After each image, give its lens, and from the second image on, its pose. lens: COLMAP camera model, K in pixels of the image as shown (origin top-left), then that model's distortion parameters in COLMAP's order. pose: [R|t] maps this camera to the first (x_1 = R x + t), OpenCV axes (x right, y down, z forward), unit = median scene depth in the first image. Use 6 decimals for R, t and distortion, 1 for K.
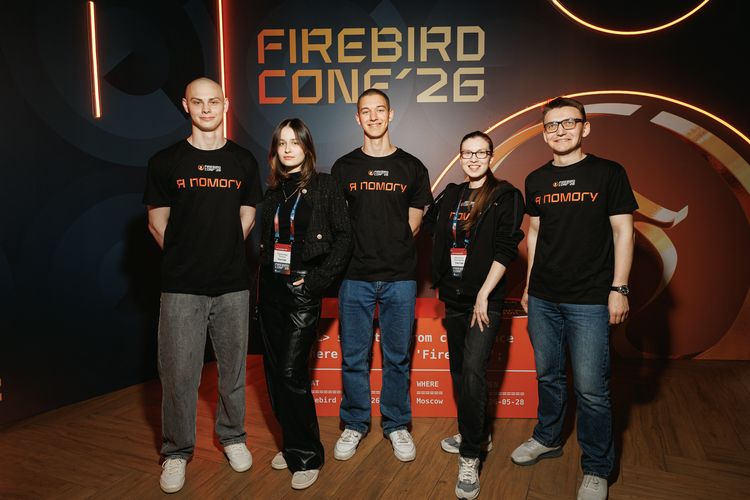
lens RADIAL K [[529.7, 0, 388.0], [0, 529.7, 245.2], [0, 0, 1]] dist [0.011327, -0.001870]
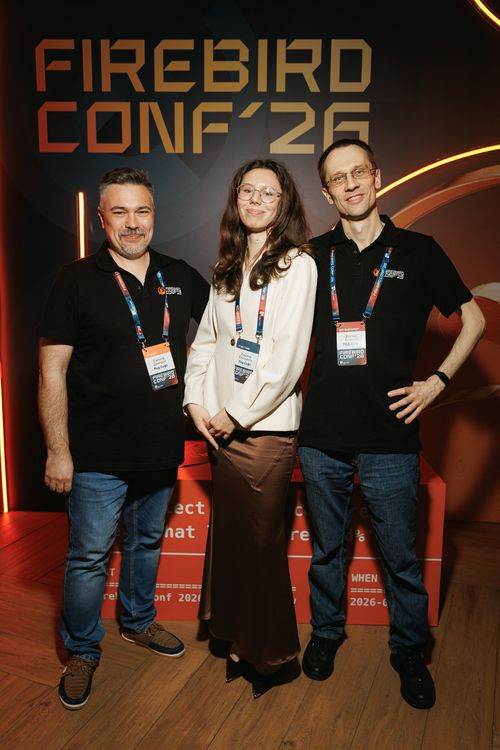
lens RADIAL K [[661.8, 0, 249.6], [0, 661.8, 385.9], [0, 0, 1]] dist [-0.004475, 0.014210]
pose [[0.999886, 0.012966, 0.007684, 0.025766], [-0.013480, 0.997380, 0.071071, -0.031662], [-0.006743, -0.071167, 0.997442, 0.130988]]
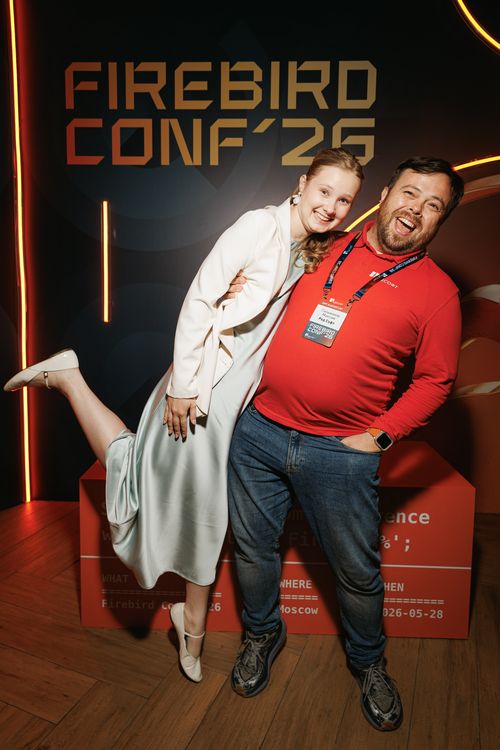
lens RADIAL K [[530.1, 0, 245.6], [0, 530.1, 342.1], [0, 0, 1]] dist [0.004200, 0.004092]
pose [[0.999893, 0.014440, 0.002253, 0.006588], [-0.014447, 0.999892, 0.002847, -0.027255], [-0.002211, -0.002879, 0.999993, 0.269337]]
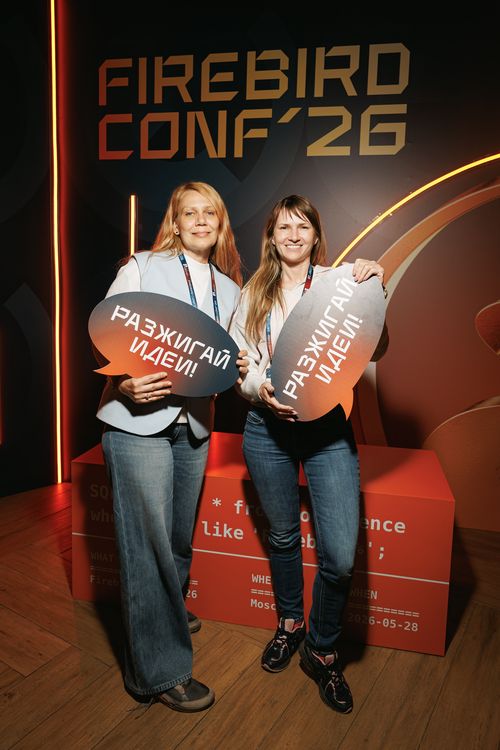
lens RADIAL K [[568.2, 0, 245.9], [0, 568.2, 346.6], [0, 0, 1]] dist [-0.022662, 0.036881]
pose [[0.984027, 0.051794, -0.170319, 0.116901], [-0.047313, 0.998421, 0.030266, -0.035678], [0.171618, -0.021725, 0.984924, 0.239447]]
